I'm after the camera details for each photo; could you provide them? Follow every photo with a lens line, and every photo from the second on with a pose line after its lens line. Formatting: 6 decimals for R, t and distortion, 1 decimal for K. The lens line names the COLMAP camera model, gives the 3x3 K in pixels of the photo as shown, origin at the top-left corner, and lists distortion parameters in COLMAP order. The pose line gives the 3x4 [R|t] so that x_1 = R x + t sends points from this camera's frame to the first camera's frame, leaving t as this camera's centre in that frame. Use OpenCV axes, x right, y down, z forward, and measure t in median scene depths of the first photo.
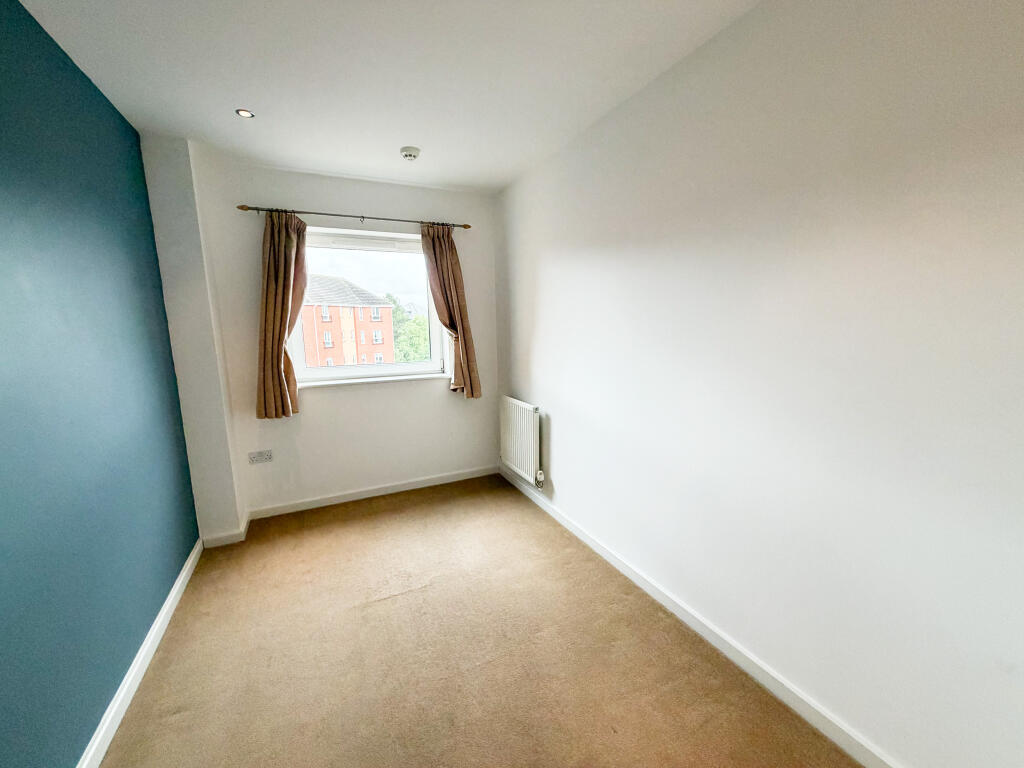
lens RADIAL K [[408.6, 0, 509.8], [0, 408.6, 383.7], [0, 0, 1]] dist [0.003294, 0.000433]
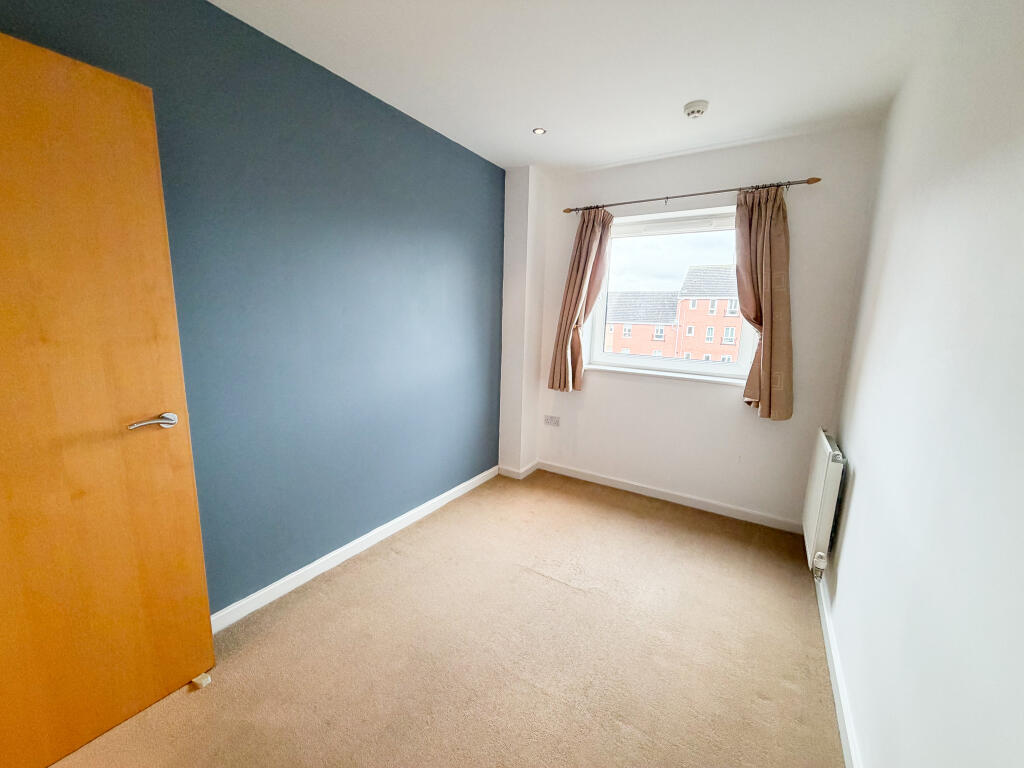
lens RADIAL K [[408.6, 0, 507.4], [0, 408.6, 383.8], [0, 0, 1]] dist [0.003294, 0.000433]
pose [[0.533216, 0.175454, -0.827585, 0.290499], [-0.165542, 0.980985, 0.101316, -0.026598], [0.829625, 0.082977, 0.552121, 0.219582]]
